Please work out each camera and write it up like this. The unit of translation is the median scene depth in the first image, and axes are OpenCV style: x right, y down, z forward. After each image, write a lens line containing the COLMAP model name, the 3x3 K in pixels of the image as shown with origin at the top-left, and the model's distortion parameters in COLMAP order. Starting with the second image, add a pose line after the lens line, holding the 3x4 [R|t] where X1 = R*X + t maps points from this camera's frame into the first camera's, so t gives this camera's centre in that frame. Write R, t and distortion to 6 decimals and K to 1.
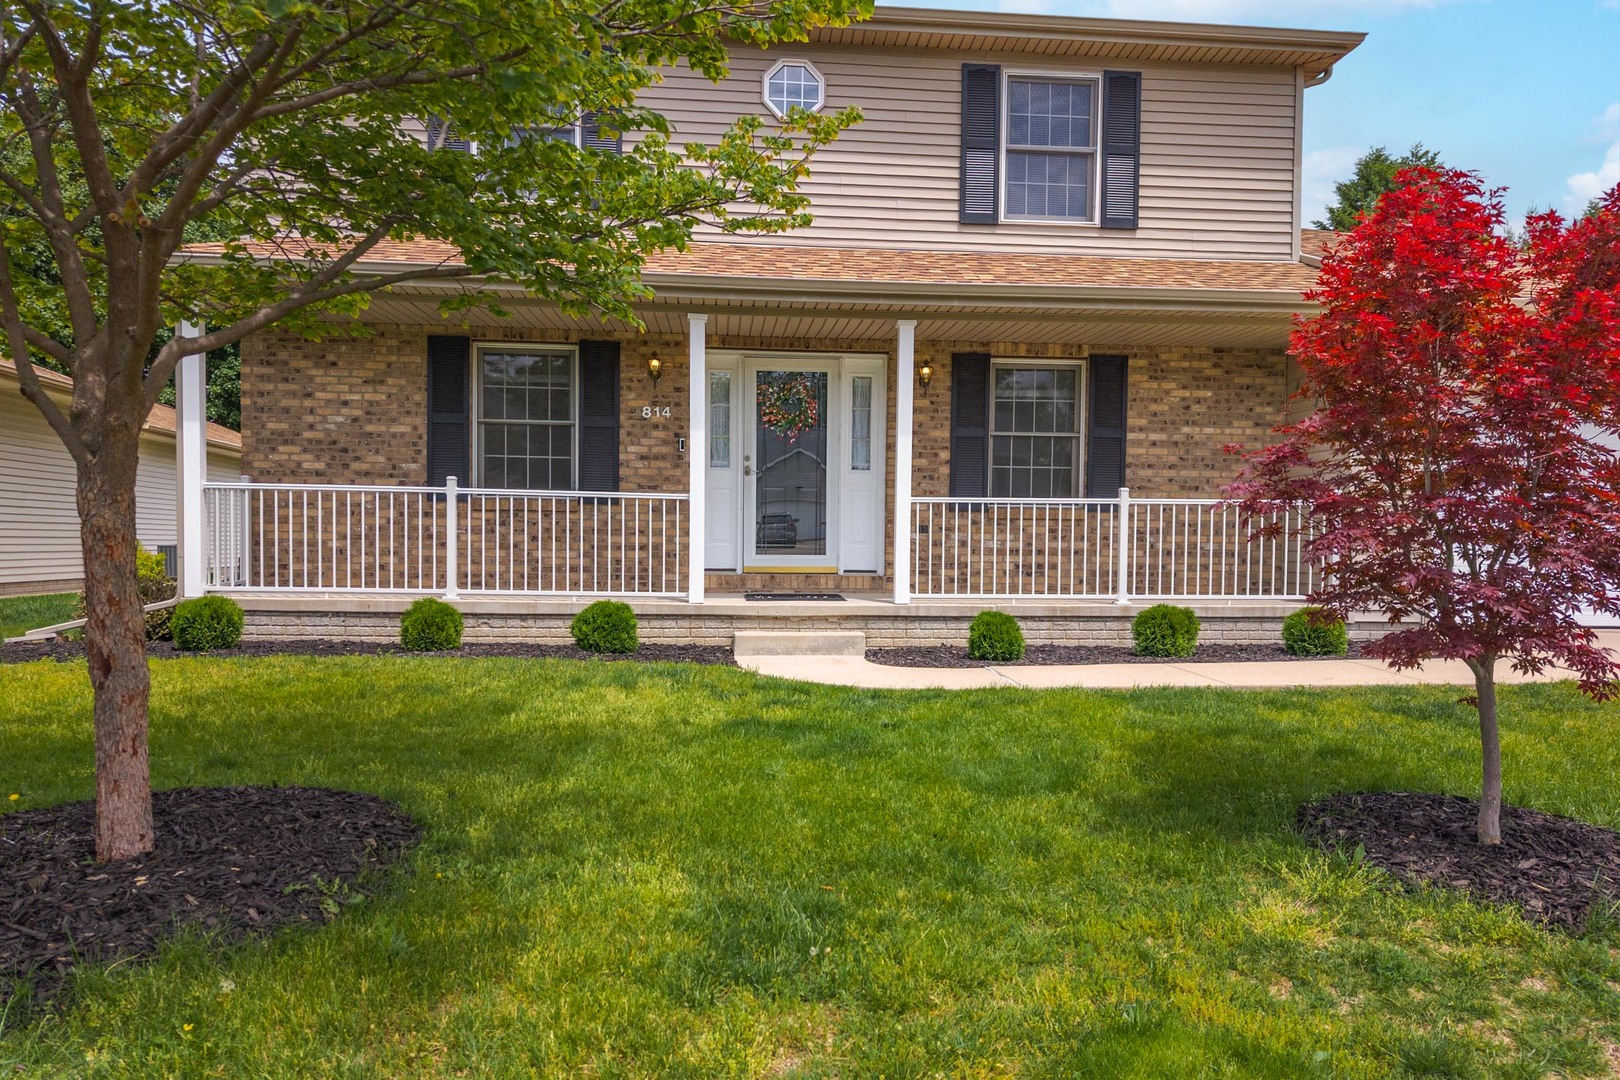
lens RADIAL K [[1110.1, 0, 812.1], [0, 1110.1, 578.0], [0, 0, 1]] dist [0.034031, -0.039774]
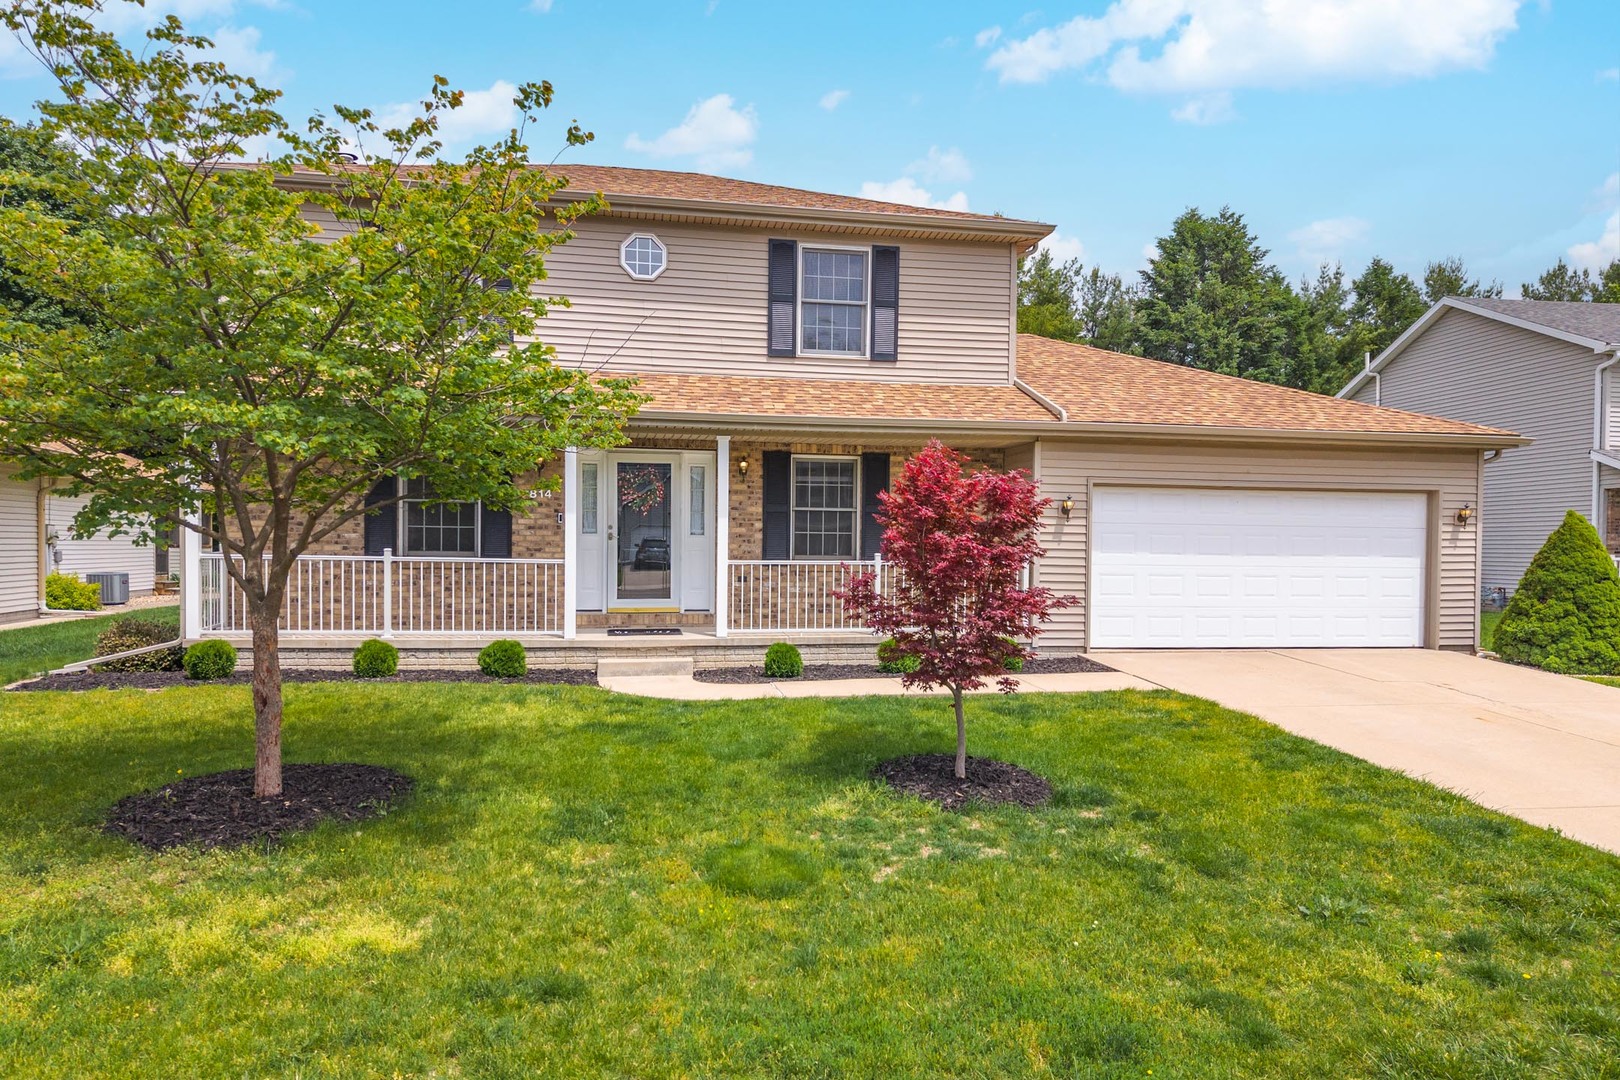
lens RADIAL K [[1110.1, 0, 823.0], [0, 1110.1, 572.3], [0, 0, 1]] dist [0.034031, -0.039774]
pose [[0.994531, -0.002886, 0.104403, 0.059187], [0.003355, 0.999985, -0.004314, -0.048235], [-0.104389, 0.004641, 0.994526, -0.377134]]
